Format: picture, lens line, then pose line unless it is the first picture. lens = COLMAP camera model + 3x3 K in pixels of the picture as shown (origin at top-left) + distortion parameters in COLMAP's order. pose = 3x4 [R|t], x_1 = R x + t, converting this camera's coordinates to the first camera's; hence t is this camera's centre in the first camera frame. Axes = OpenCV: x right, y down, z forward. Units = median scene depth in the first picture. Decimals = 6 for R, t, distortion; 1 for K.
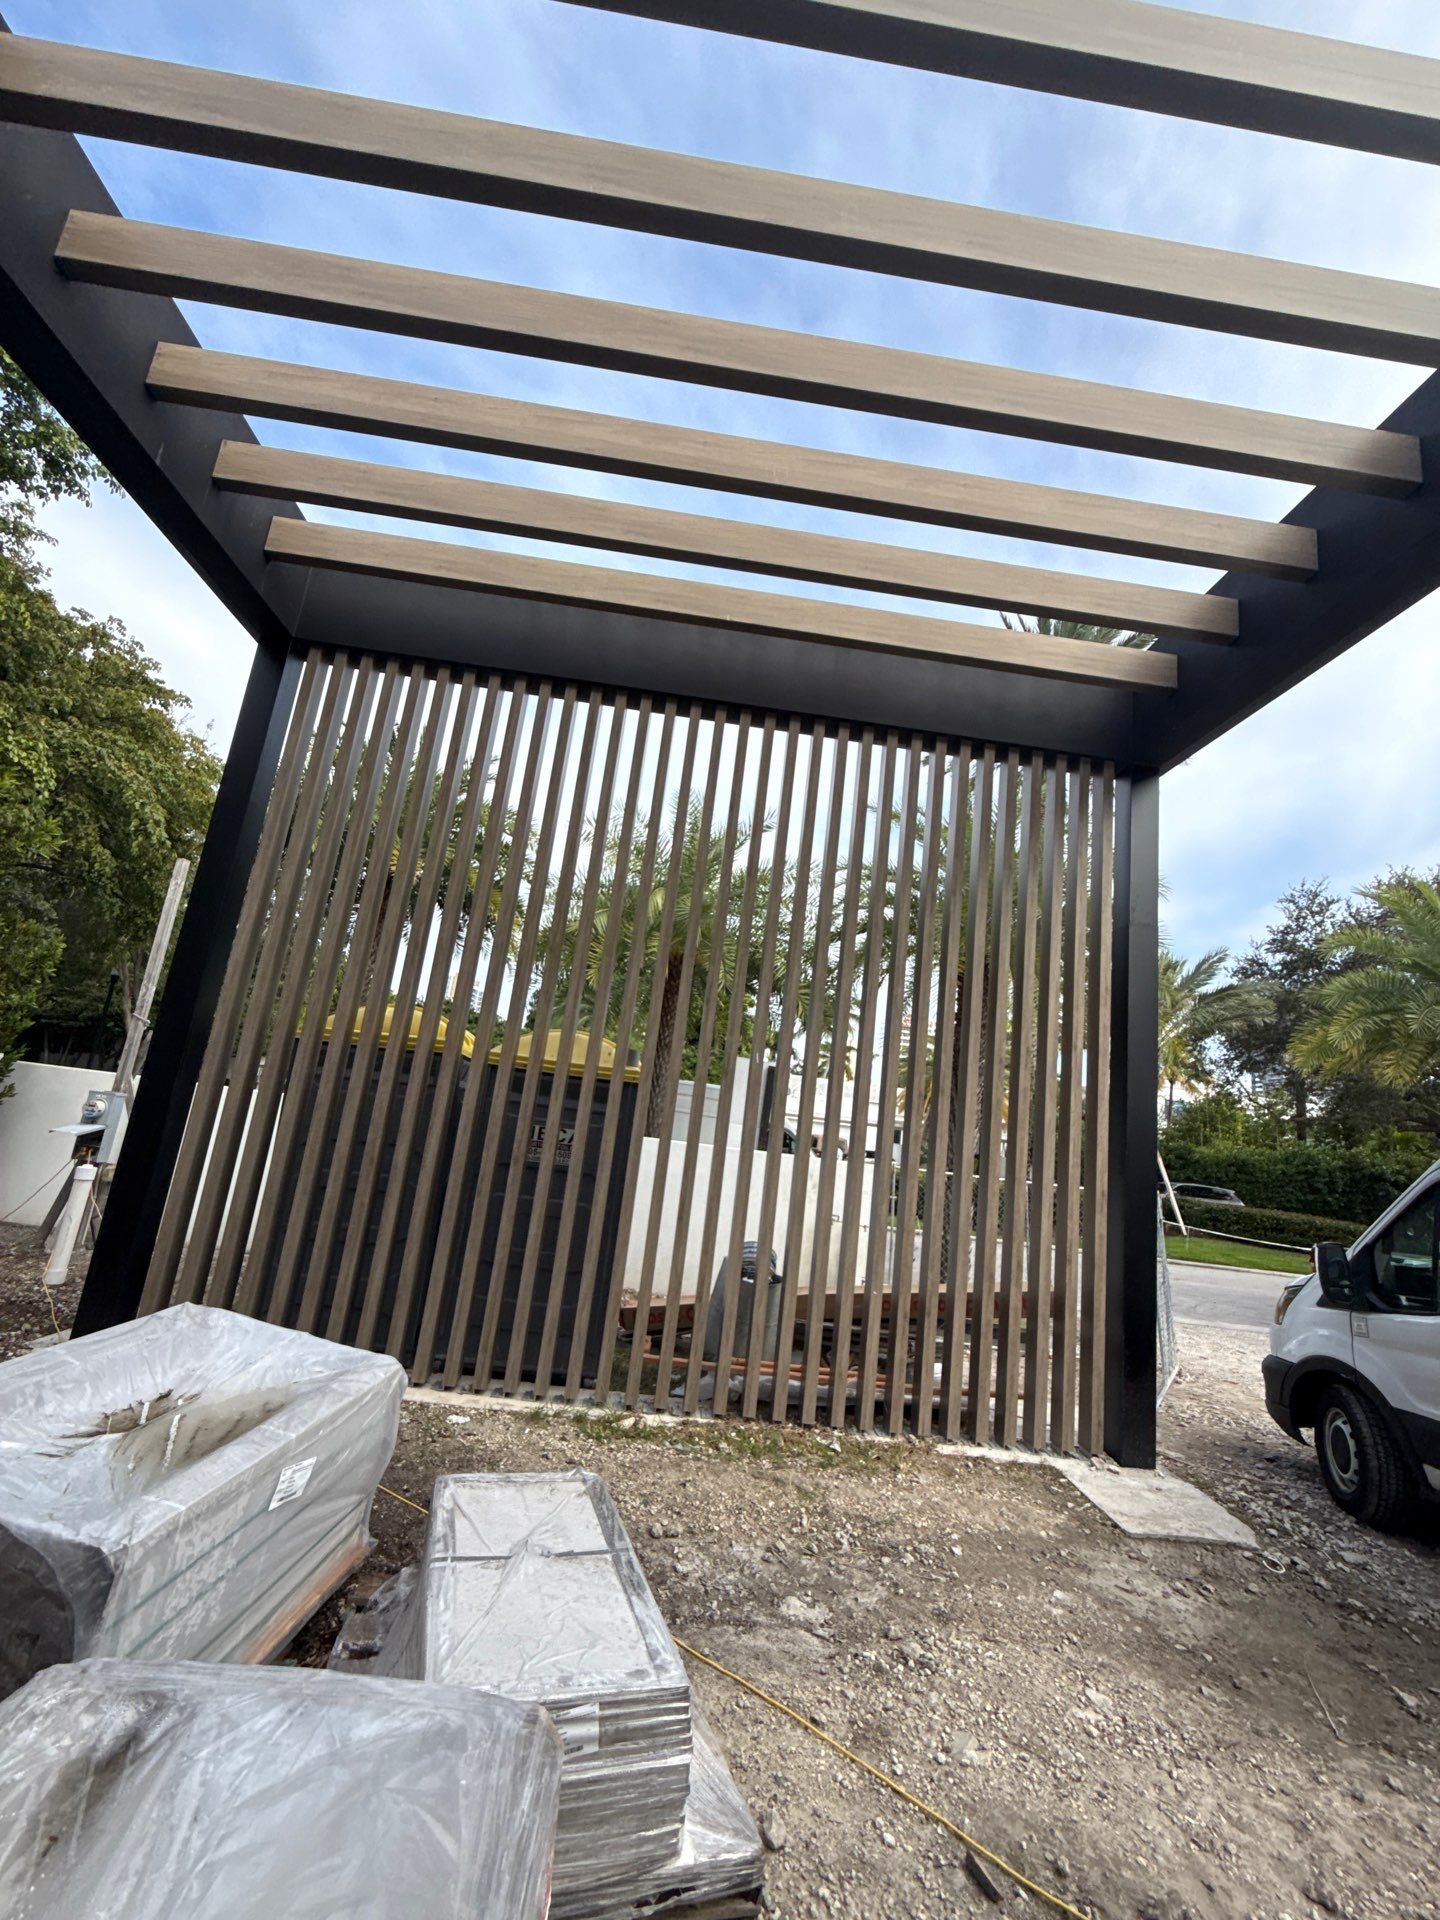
lens RADIAL K [[769.8, 0, 720.0], [0, 769.8, 960.0], [0, 0, 1]] dist [-0.001073, 0.000292]
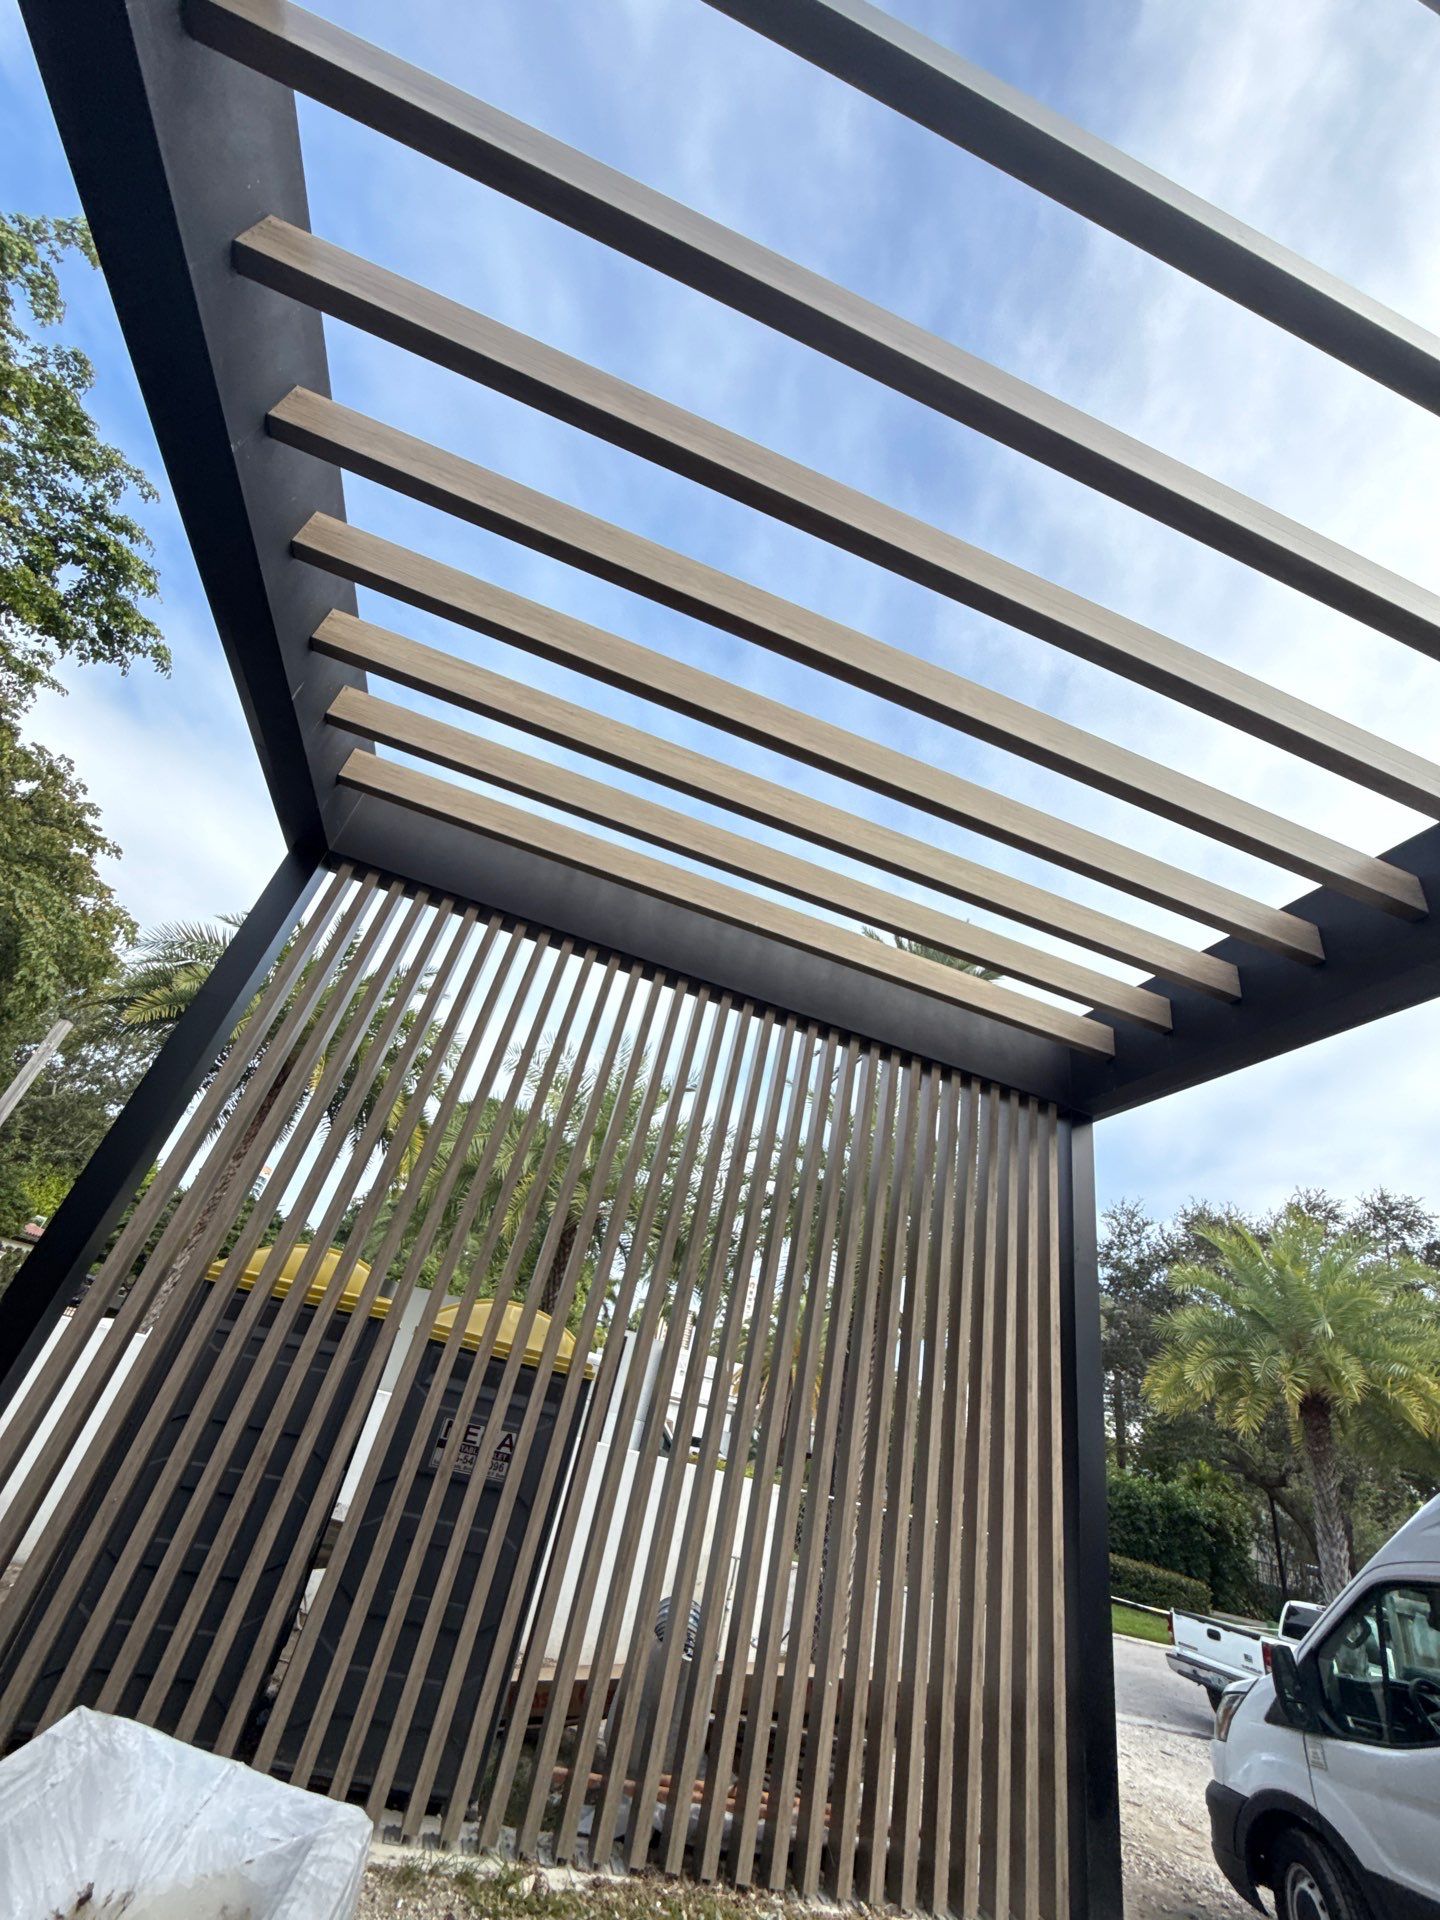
lens RADIAL K [[765.6, 0, 720.0], [0, 765.6, 960.0], [0, 0, 1]] dist [0.005187, -0.000367]
pose [[0.967902, 0.194136, 0.159613, -0.197807], [-0.138404, 0.941834, -0.306256, -0.048688], [-0.209785, 0.274335, 0.938473, -0.011339]]
